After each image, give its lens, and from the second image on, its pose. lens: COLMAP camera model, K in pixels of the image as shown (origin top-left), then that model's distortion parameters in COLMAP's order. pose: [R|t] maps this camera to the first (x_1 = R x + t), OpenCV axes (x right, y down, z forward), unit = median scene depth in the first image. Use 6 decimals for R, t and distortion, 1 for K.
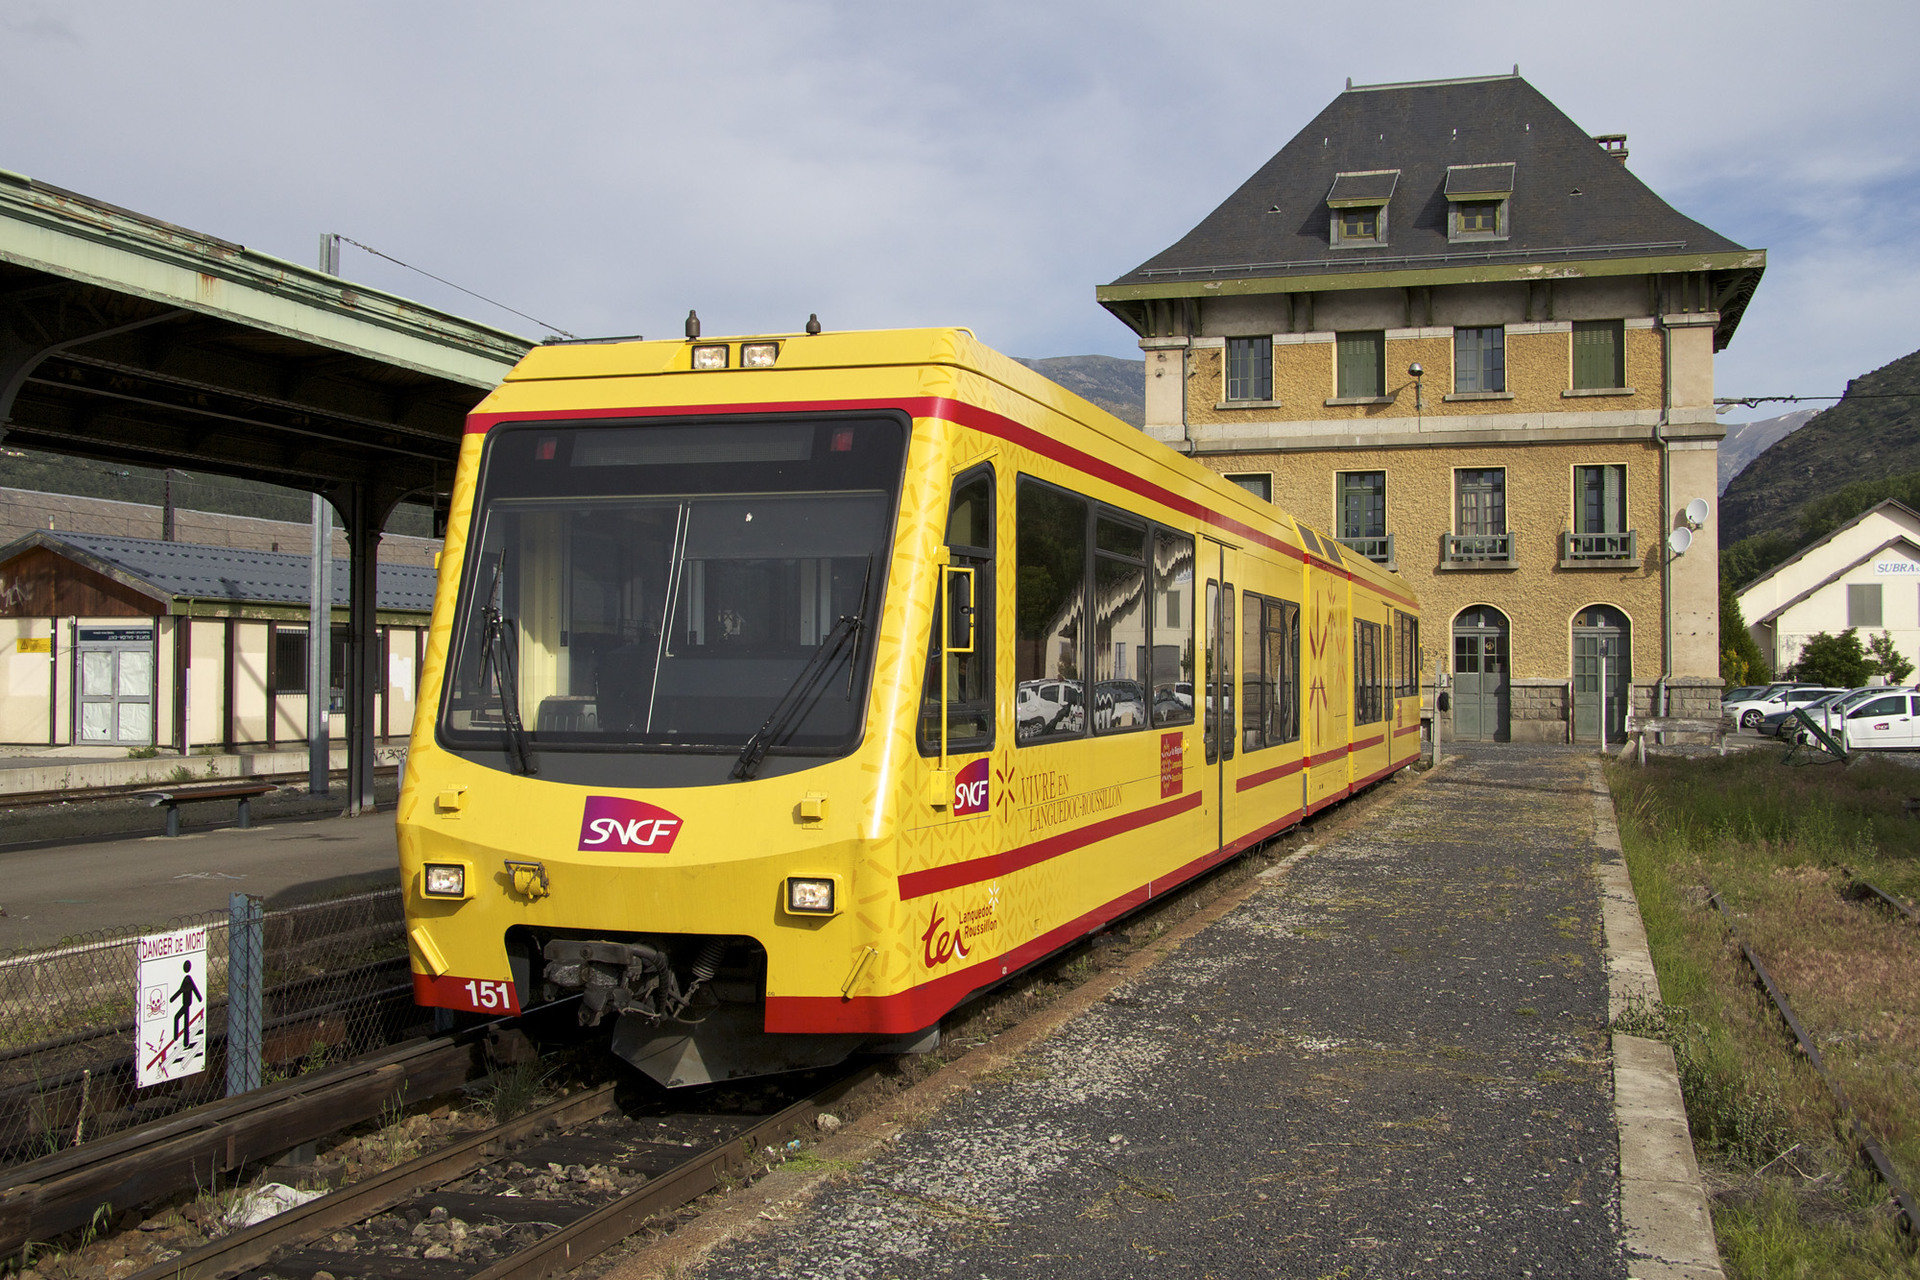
lens RADIAL K [[2139.8, 0, 960.0], [0, 2139.8, 640.0], [0, 0, 1]] dist [-0.096702, 0.003099]
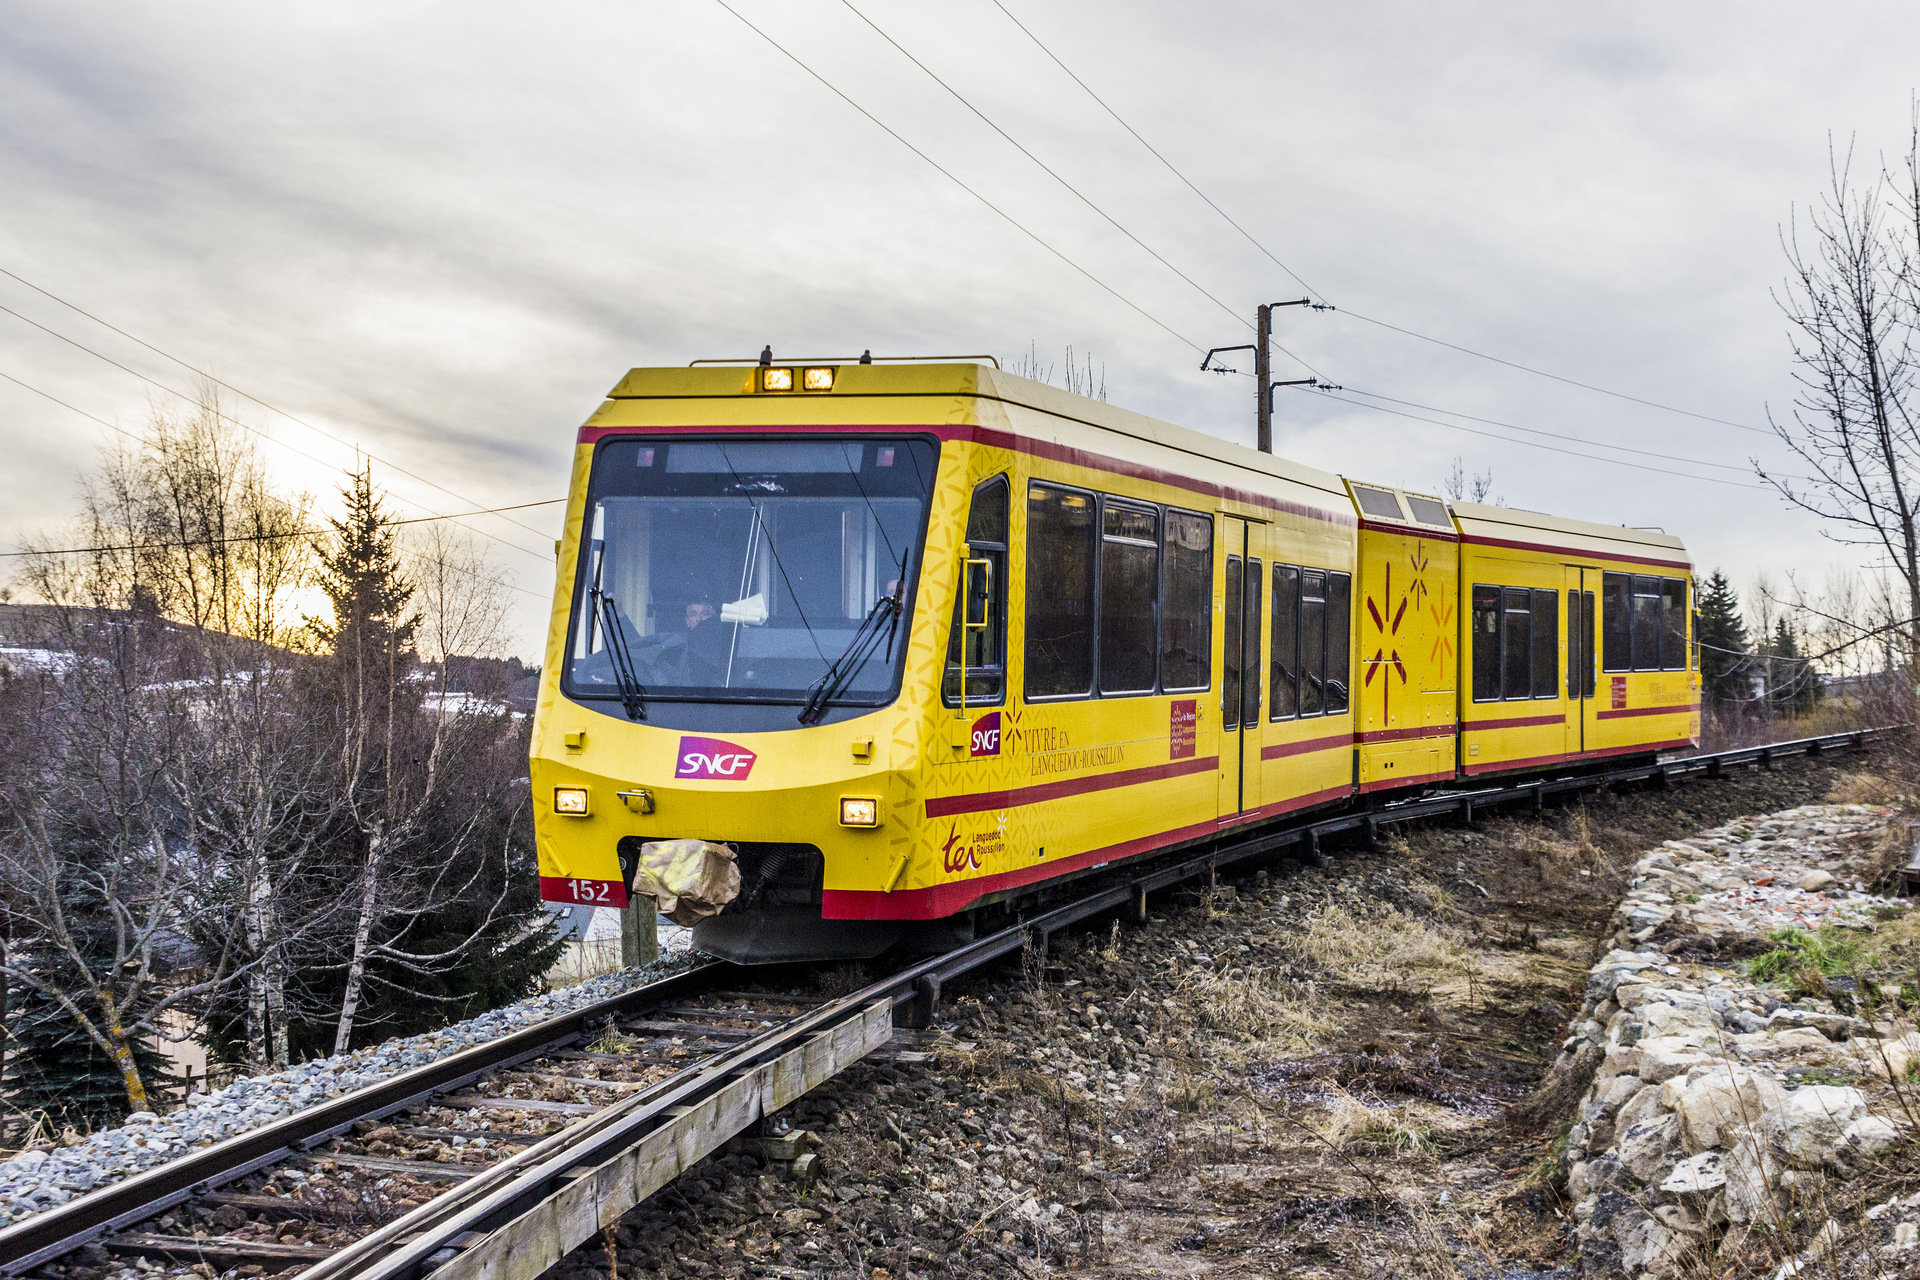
lens RADIAL K [[2820.8, 0, 960.0], [0, 2820.8, 640.0], [0, 0, 1]] dist [0.004670, 0.002161]
pose [[0.999556, 0.014683, -0.025924, 0.032151], [-0.014224, 0.999740, 0.017827, -0.015355], [0.026179, -0.017450, 0.999505, -0.639362]]
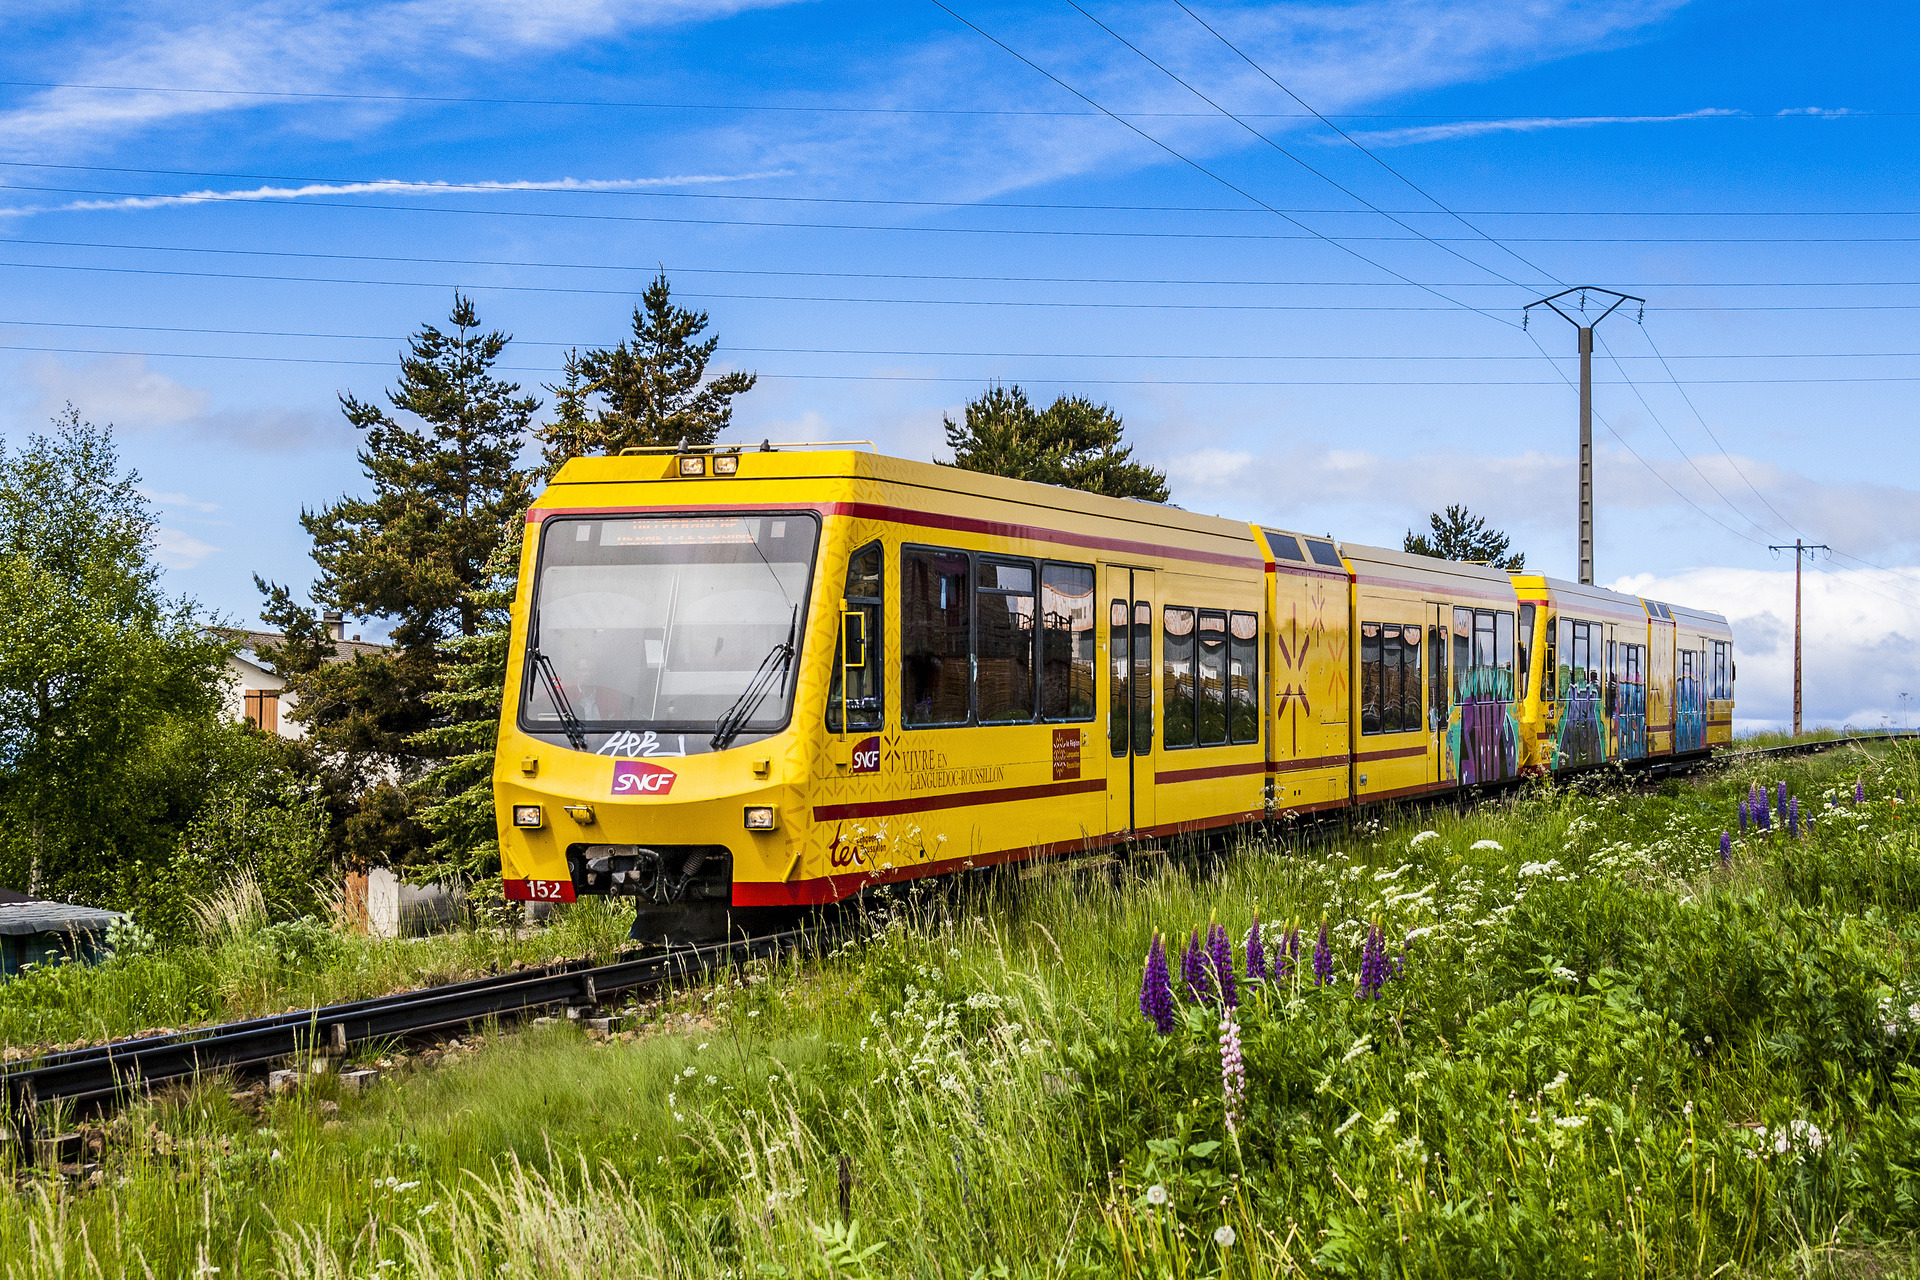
lens RADIAL K [[3219.7, 0, 960.0], [0, 3219.7, 640.0], [0, 0, 1]] dist [0.017924, 0.000833]
pose [[0.999373, -0.007081, -0.034691, 0.151191], [0.007152, 0.999973, 0.001924, -0.016760], [0.034676, -0.002171, 0.999396, -1.278069]]
